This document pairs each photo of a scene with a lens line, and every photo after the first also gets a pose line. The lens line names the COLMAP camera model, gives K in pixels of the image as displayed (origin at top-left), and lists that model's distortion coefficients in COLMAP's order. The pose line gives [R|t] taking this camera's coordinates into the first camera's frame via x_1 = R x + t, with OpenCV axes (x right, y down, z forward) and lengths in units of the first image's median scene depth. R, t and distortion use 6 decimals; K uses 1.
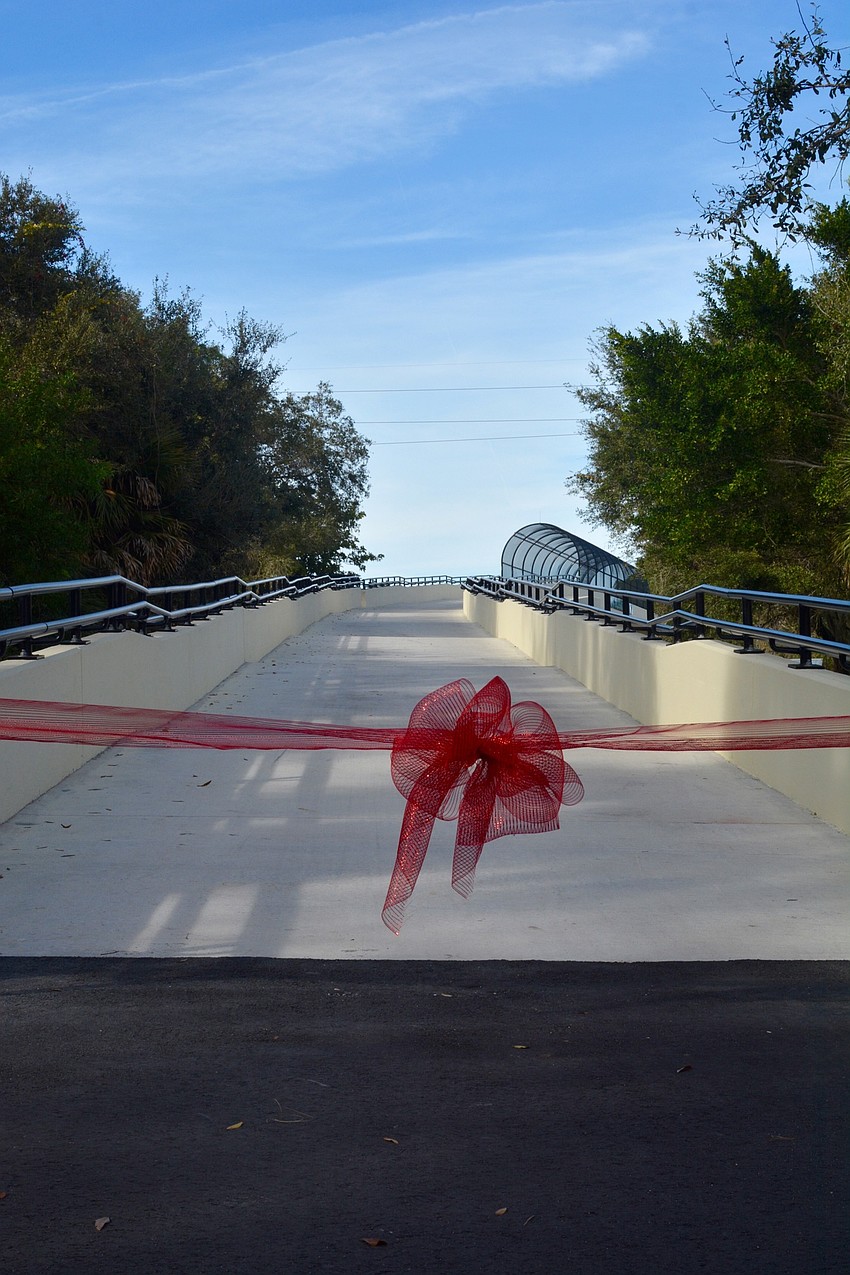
lens RADIAL K [[1925.4, 0, 425.0], [0, 1925.4, 637.5], [0, 0, 1]] dist [-0.173524, 0.118064]
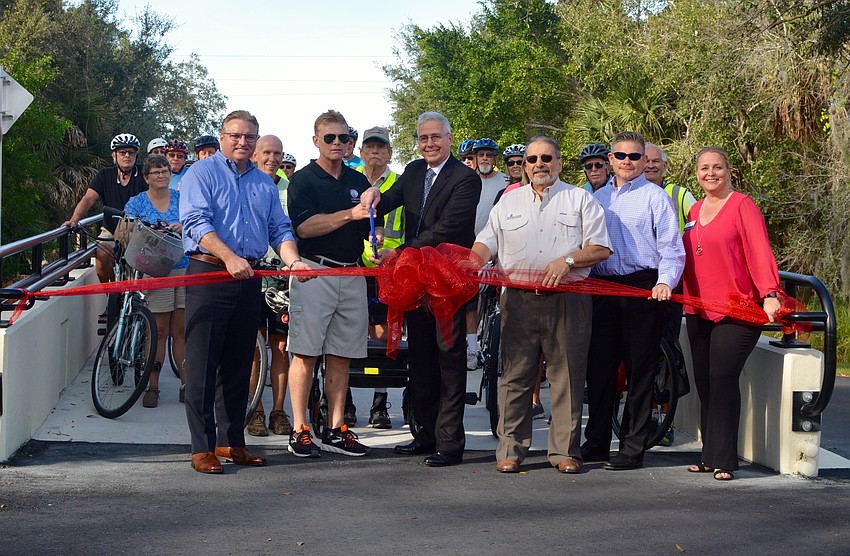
lens RADIAL K [[1453.2, 0, 361.6], [0, 1453.2, 277.4], [0, 0, 1]] dist [-0.157563, -0.156840]
pose [[0.996693, 0.019773, 0.078815, -0.014484], [-0.021827, 0.999442, 0.025276, -0.003795], [-0.078271, -0.026913, 0.996569, -0.032481]]
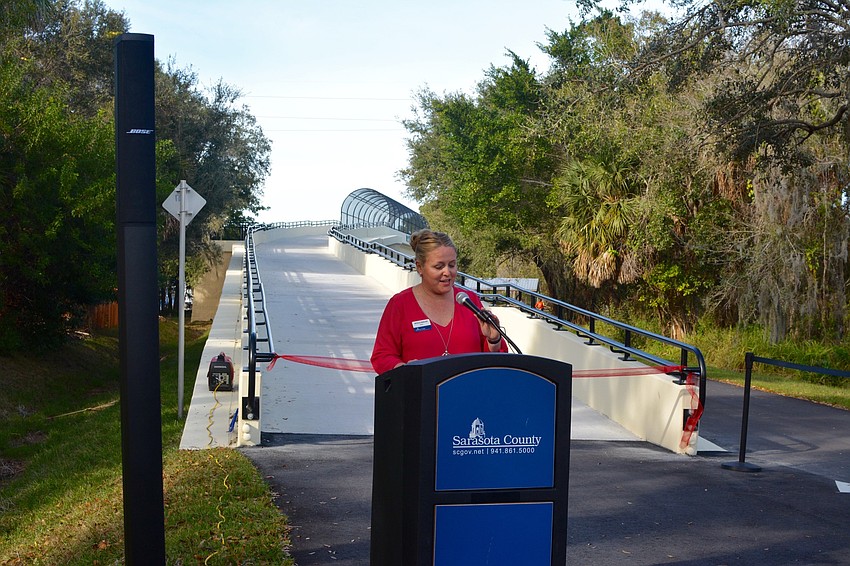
lens RADIAL K [[1283.6, 0, 425.0], [0, 1283.6, 283.0], [0, 0, 1]] dist [-0.173524, 0.118064]
pose [[0.991823, 0.030337, 0.123964, -0.036185], [-0.033803, 0.999091, 0.025957, -0.016778], [-0.123064, -0.029935, 0.991947, -0.116232]]
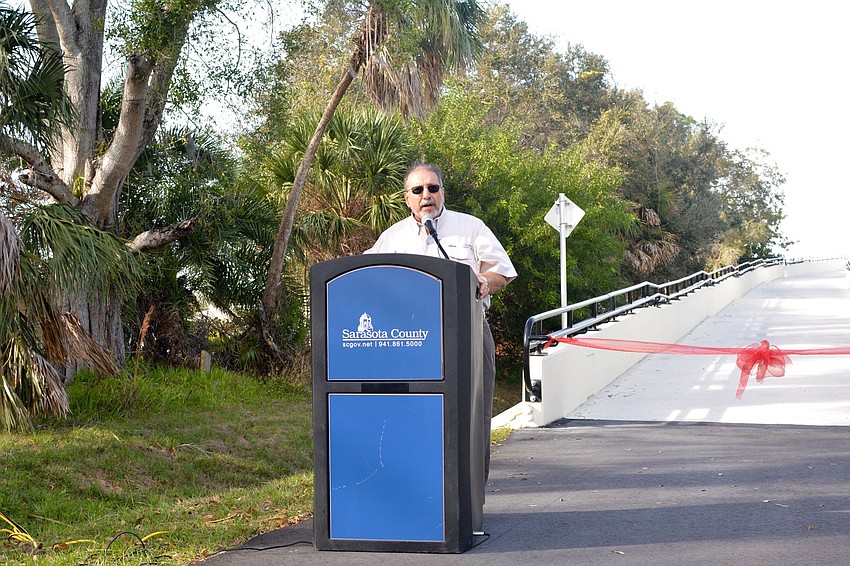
lens RADIAL K [[1283.6, 0, 425.0], [0, 1283.6, 283.0], [0, 0, 1]] dist [-0.173524, 0.118064]
pose [[0.950173, -0.006464, -0.311656, 0.014060], [0.004767, 0.999969, -0.006209, -0.006593], [0.311687, 0.004414, 0.950175, -0.118419]]
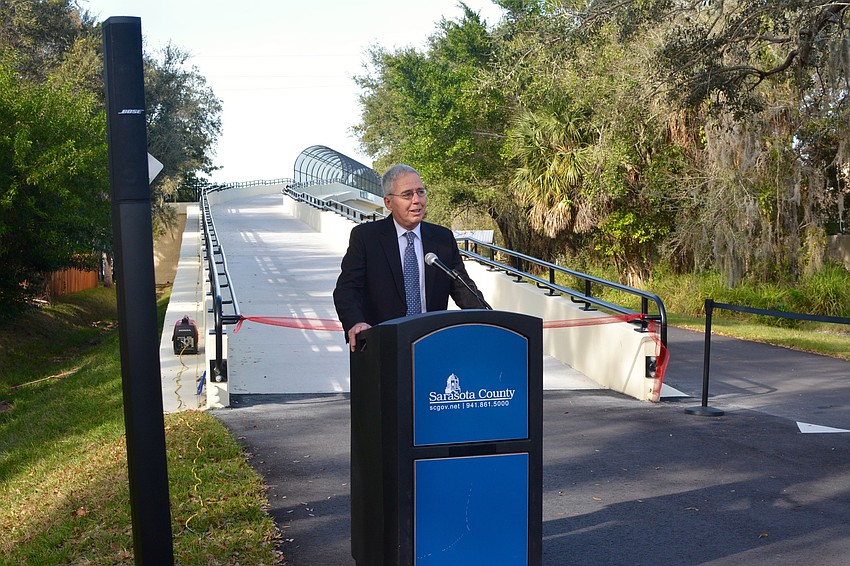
lens RADIAL K [[1283.6, 0, 425.0], [0, 1283.6, 283.0], [0, 0, 1]] dist [-0.173524, 0.118064]
pose [[0.987299, -0.007578, 0.158694, -0.037678], [-0.002139, 0.998137, 0.060971, -0.017254], [-0.158860, -0.060536, 0.985443, -0.118102]]
